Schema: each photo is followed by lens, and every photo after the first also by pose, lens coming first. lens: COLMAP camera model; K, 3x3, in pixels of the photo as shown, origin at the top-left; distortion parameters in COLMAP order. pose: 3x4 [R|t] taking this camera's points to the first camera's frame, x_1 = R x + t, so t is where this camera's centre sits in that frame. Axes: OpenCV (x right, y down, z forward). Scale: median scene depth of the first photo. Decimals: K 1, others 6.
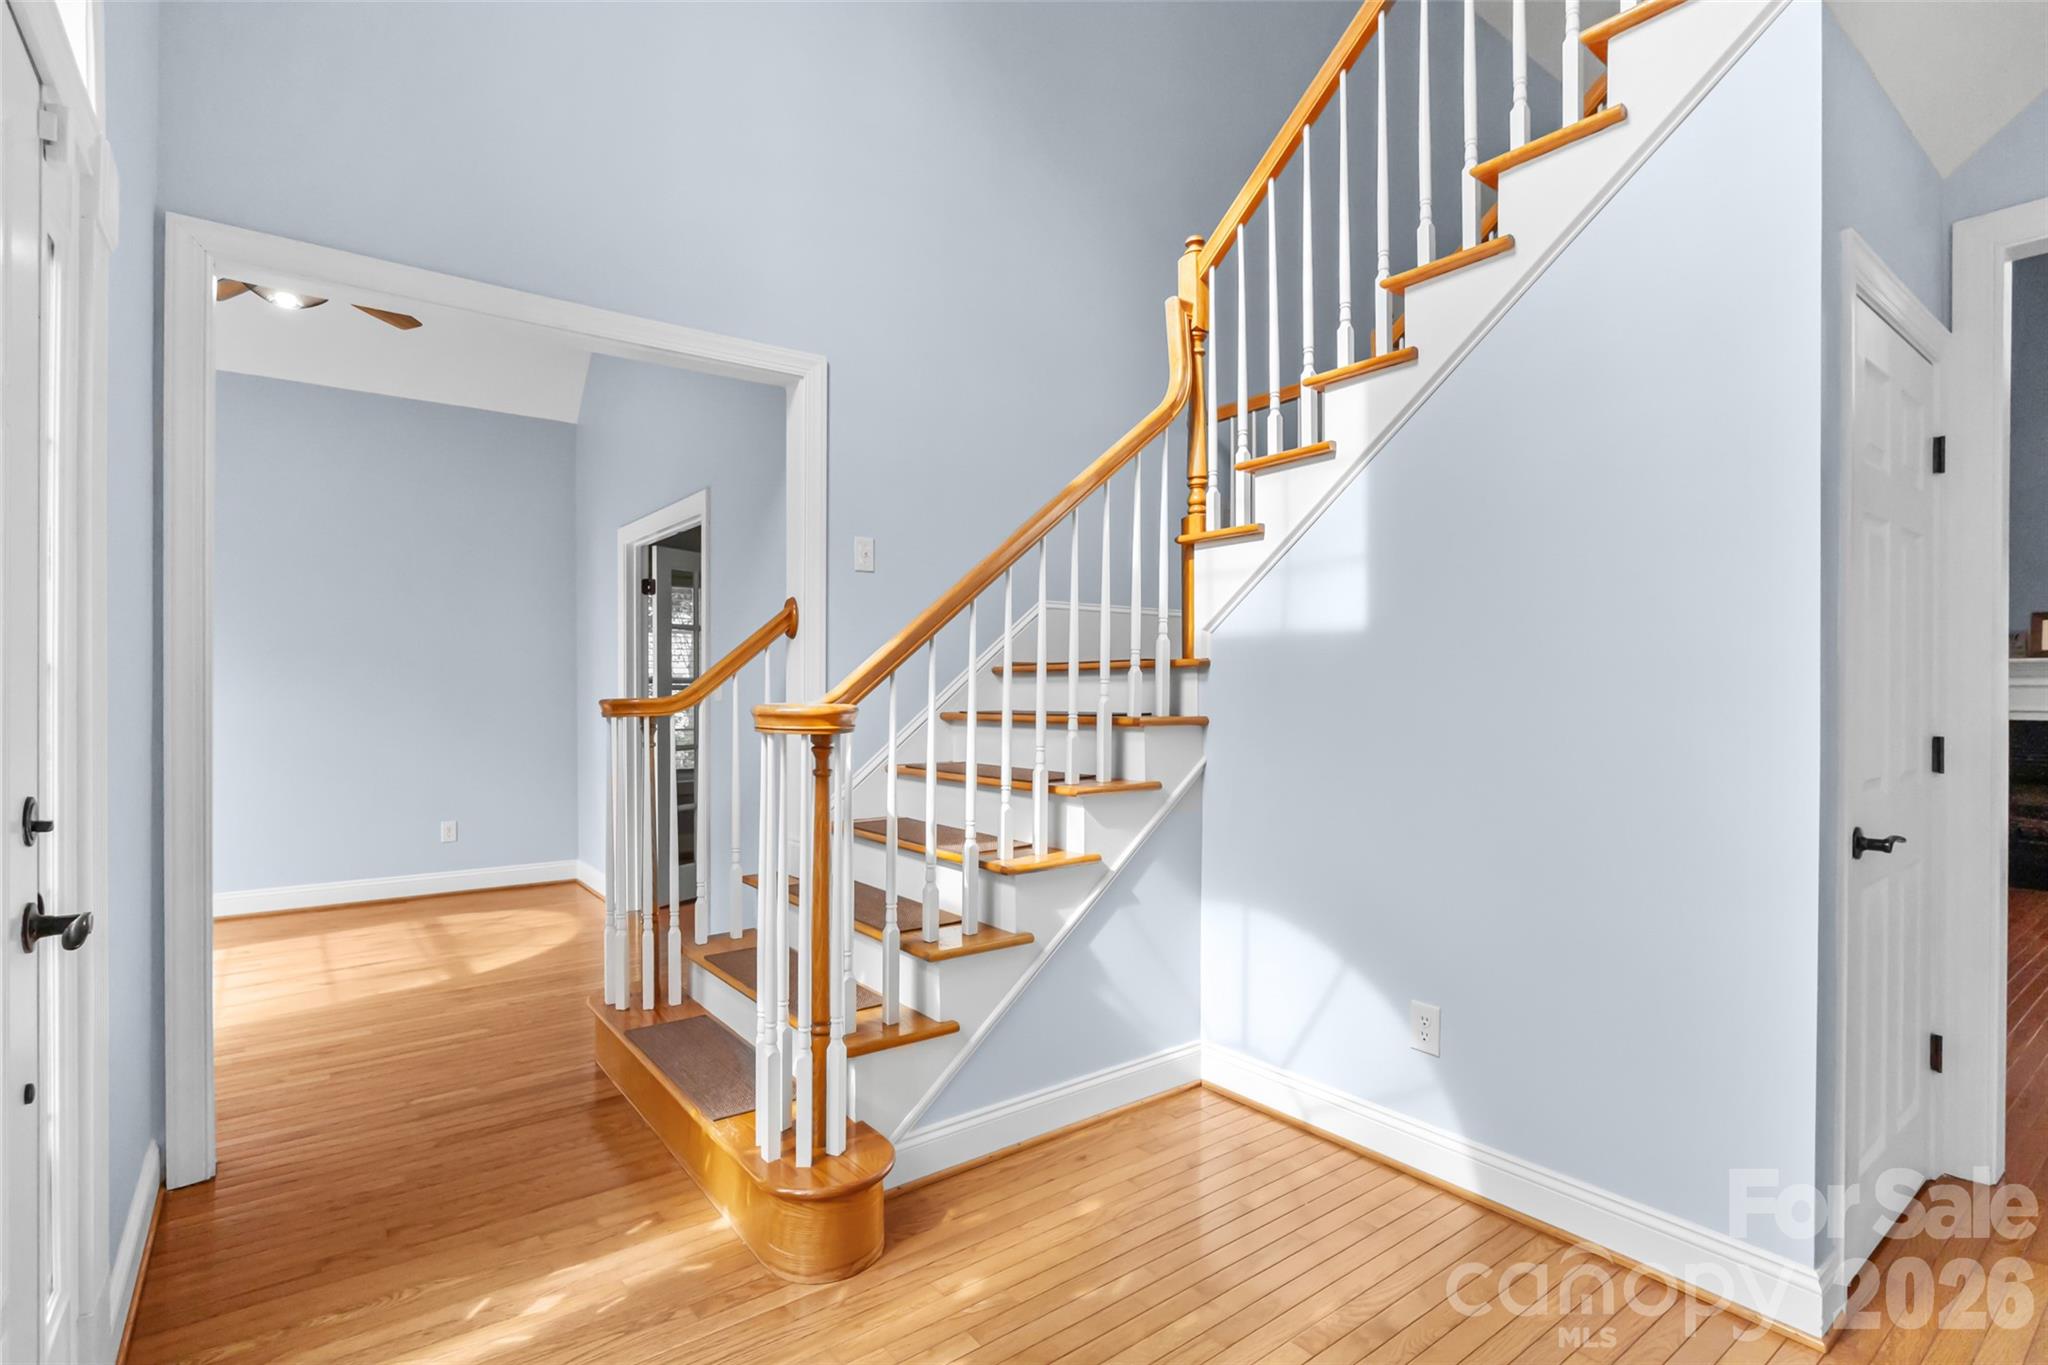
lens RADIAL K [[973.8, 0, 1042.9], [0, 973.8, 709.4], [0, 0, 1]] dist [0.000881, 0.000116]
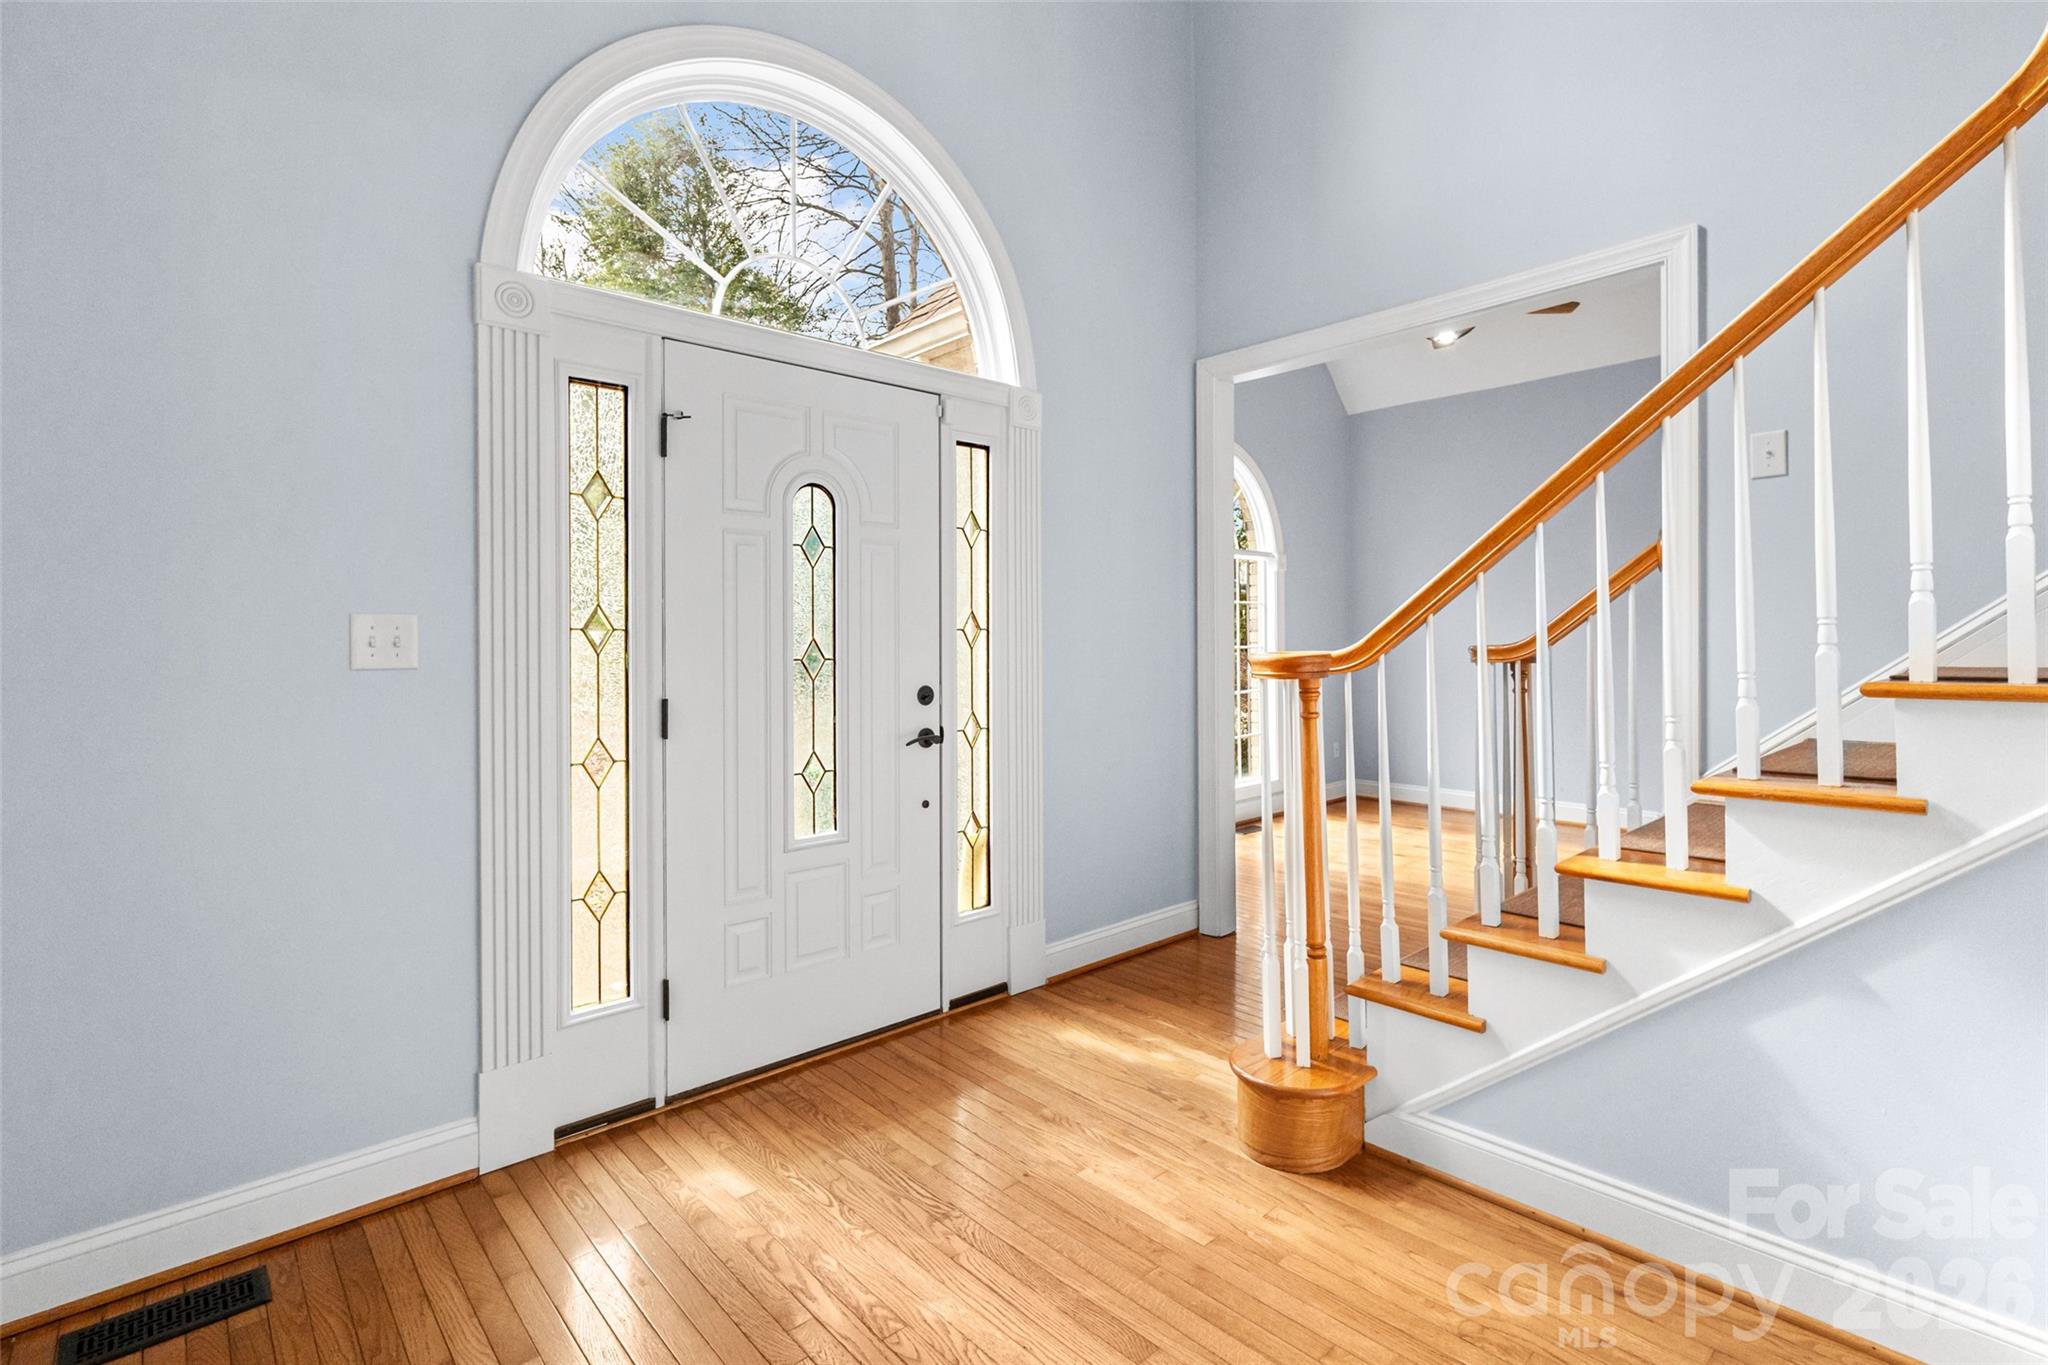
lens RADIAL K [[973.5, 0, 1035.6], [0, 973.5, 630.2], [0, 0, 1]] dist [-0.004533, -0.000694]
pose [[0.083056, -0.011146, -0.996483, 0.780726], [-0.003866, 0.999926, -0.011506, -0.016501], [0.996537, 0.004808, 0.083007, 0.556823]]
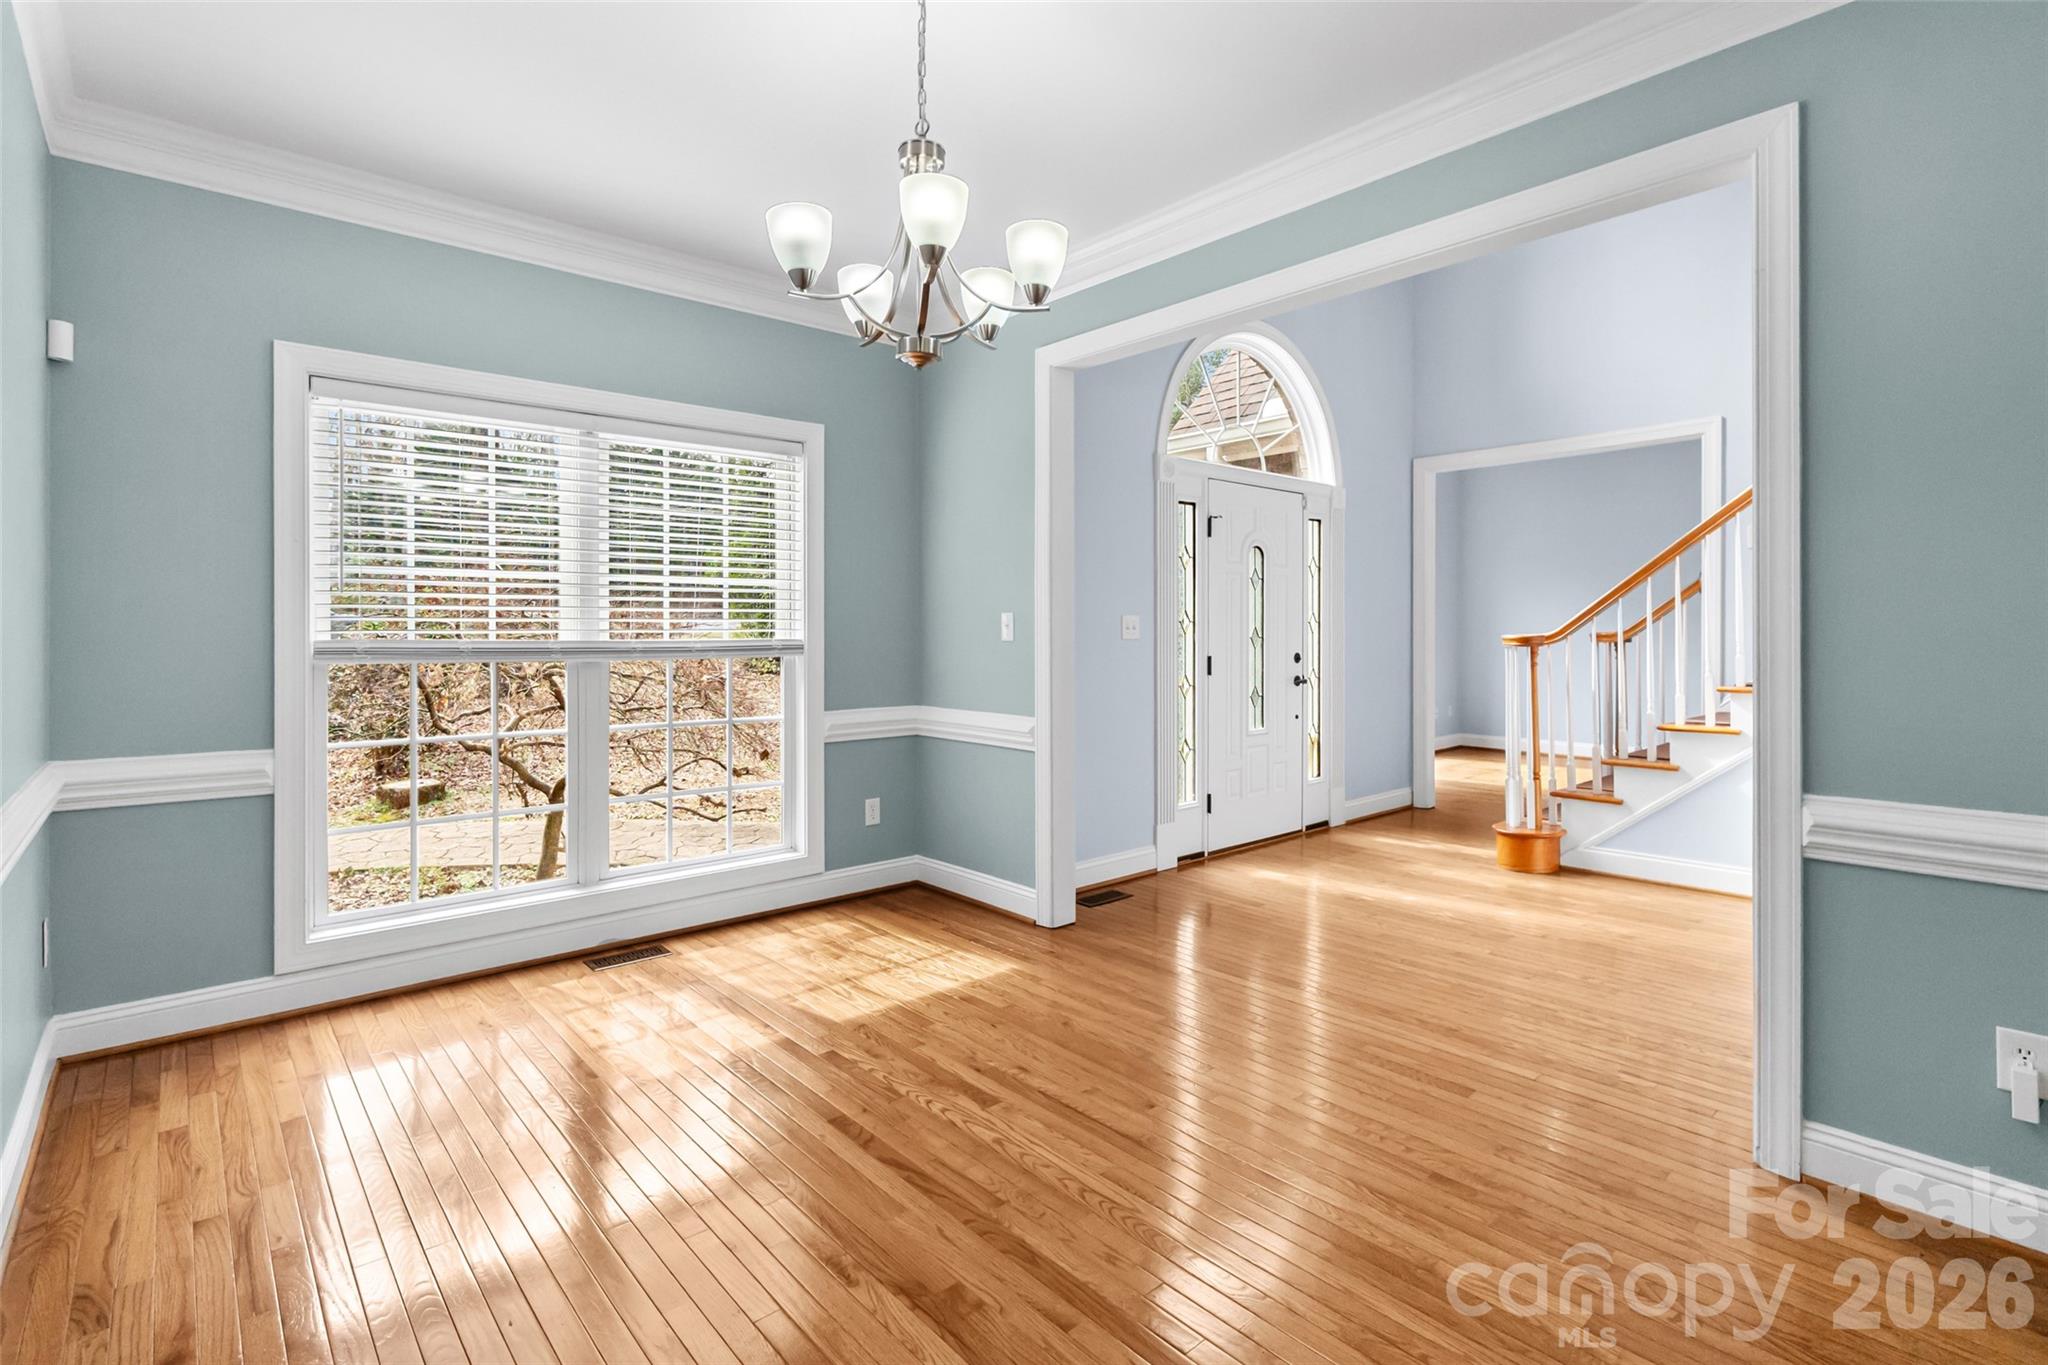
lens RADIAL K [[986.9, 0, 1029.9], [0, 986.9, 618.0], [0, 0, 1]] dist [-0.002962, -0.000423]
pose [[0.067895, -0.009342, -0.997649, 1.879919], [-0.007844, 0.999920, -0.009897, -0.012695], [0.997662, 0.008497, 0.067817, -0.326226]]
